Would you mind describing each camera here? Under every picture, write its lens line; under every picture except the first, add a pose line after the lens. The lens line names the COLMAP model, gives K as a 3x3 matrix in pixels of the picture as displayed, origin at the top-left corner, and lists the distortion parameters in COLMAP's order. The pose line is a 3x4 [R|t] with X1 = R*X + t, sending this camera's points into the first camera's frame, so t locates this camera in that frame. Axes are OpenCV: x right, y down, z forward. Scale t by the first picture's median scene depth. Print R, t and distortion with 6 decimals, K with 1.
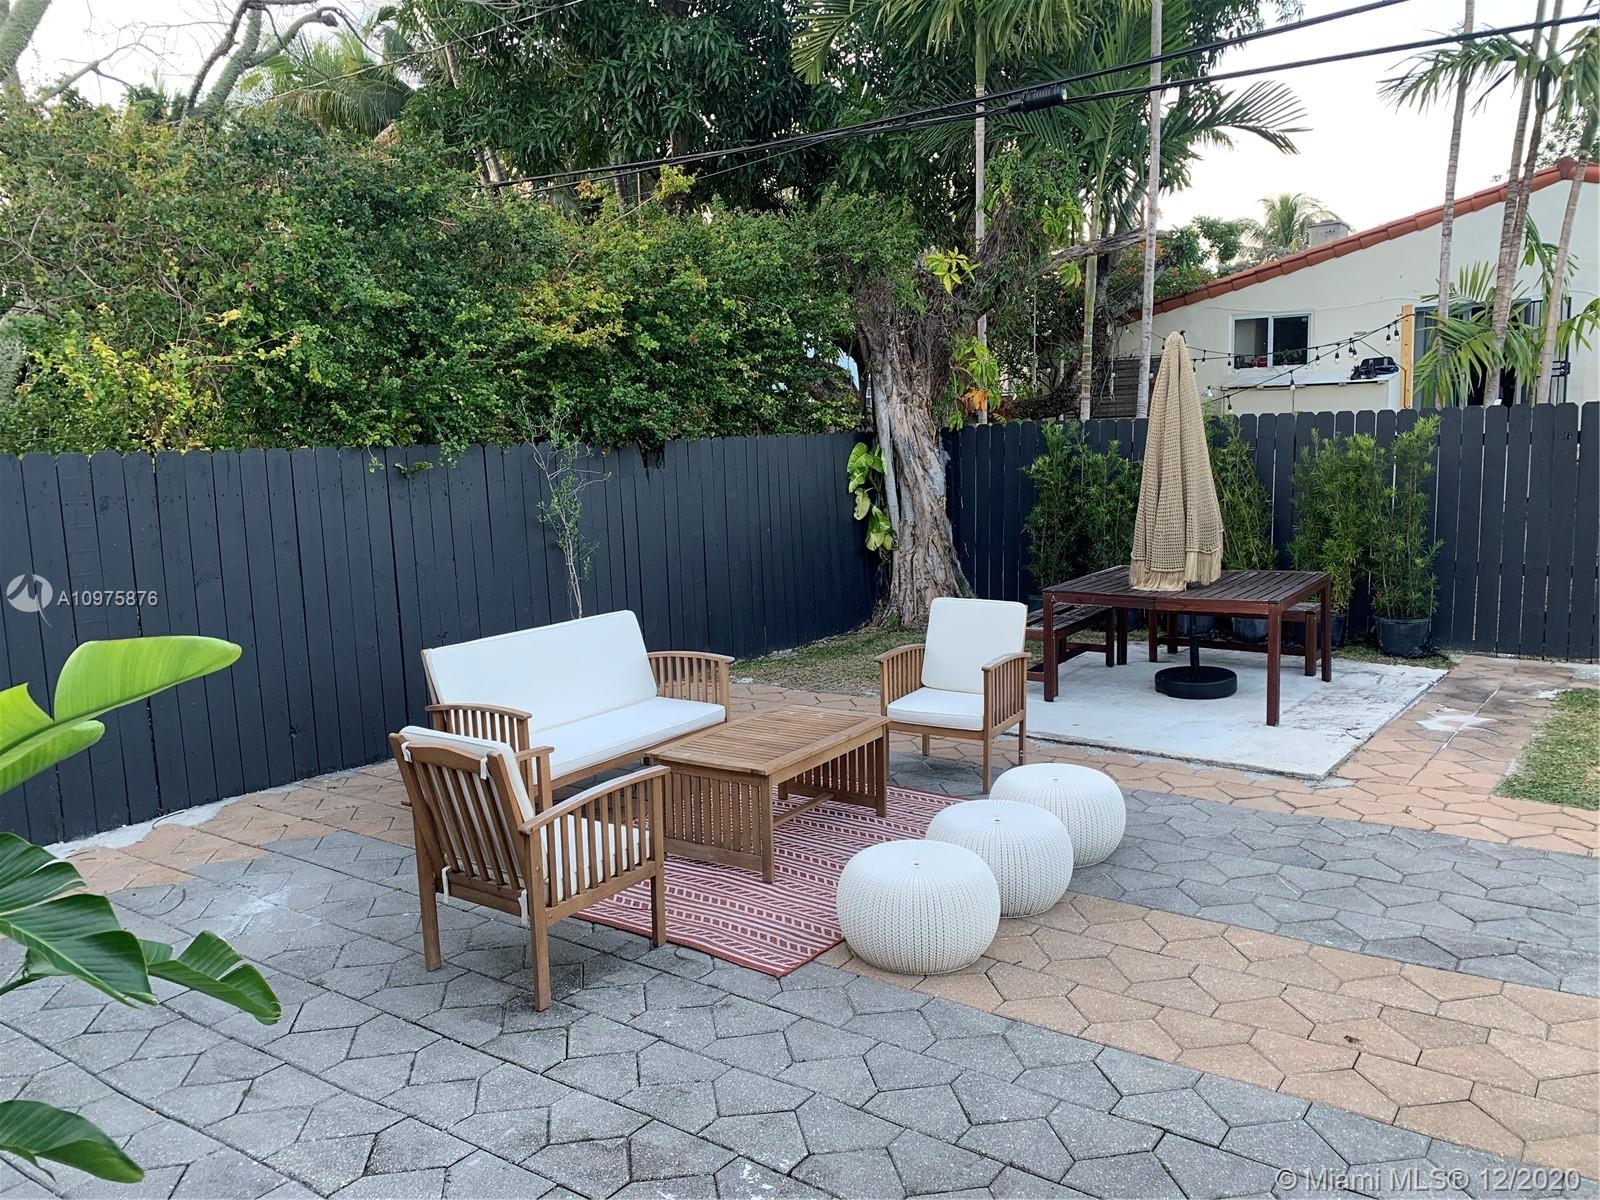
lens RADIAL K [[1208.4, 0, 807.3], [0, 1208.4, 600.5], [0, 0, 1]] dist [0.086281, -0.137946]
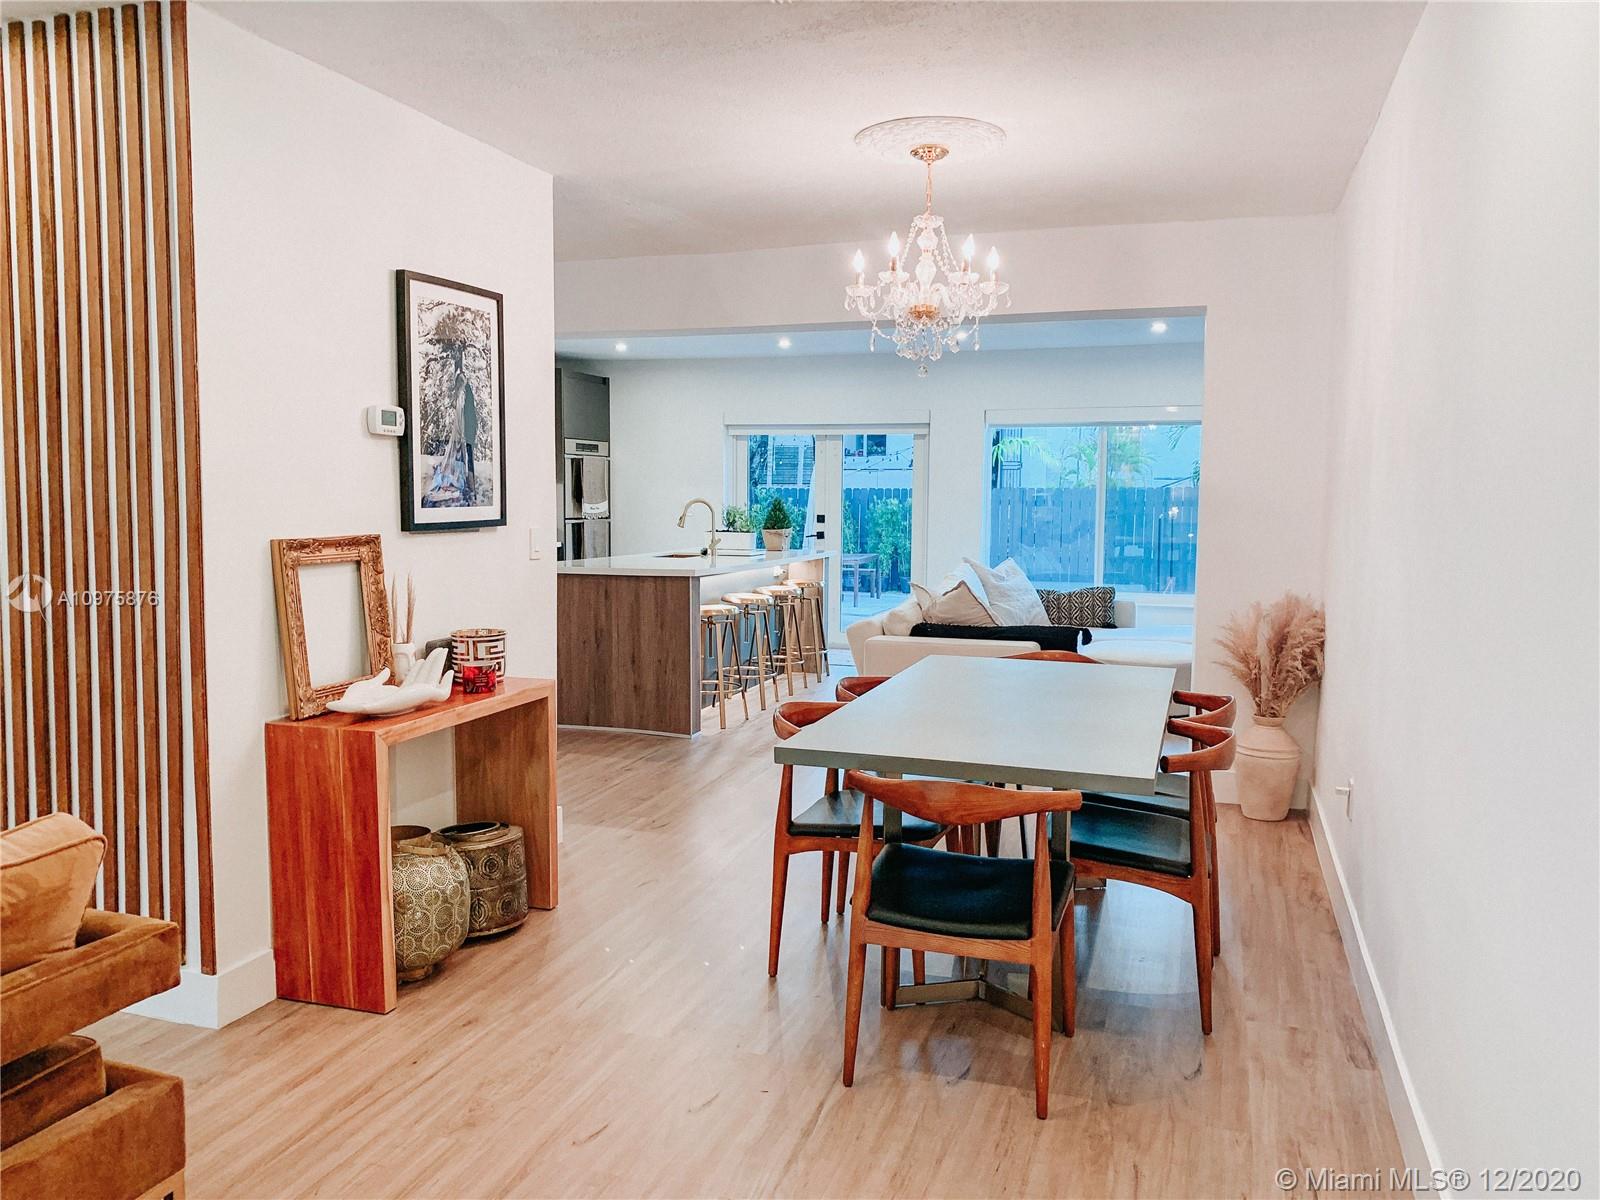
lens RADIAL K [[1208.4, 0, 807.3], [0, 1208.4, 600.5], [0, 0, 1]] dist [0.086281, -0.137946]
pose [[0.954738, 0.007723, 0.297349, -0.397913], [0.005883, 0.998977, -0.044834, 0.164382], [-0.297391, 0.044554, 0.953716, -1.168822]]
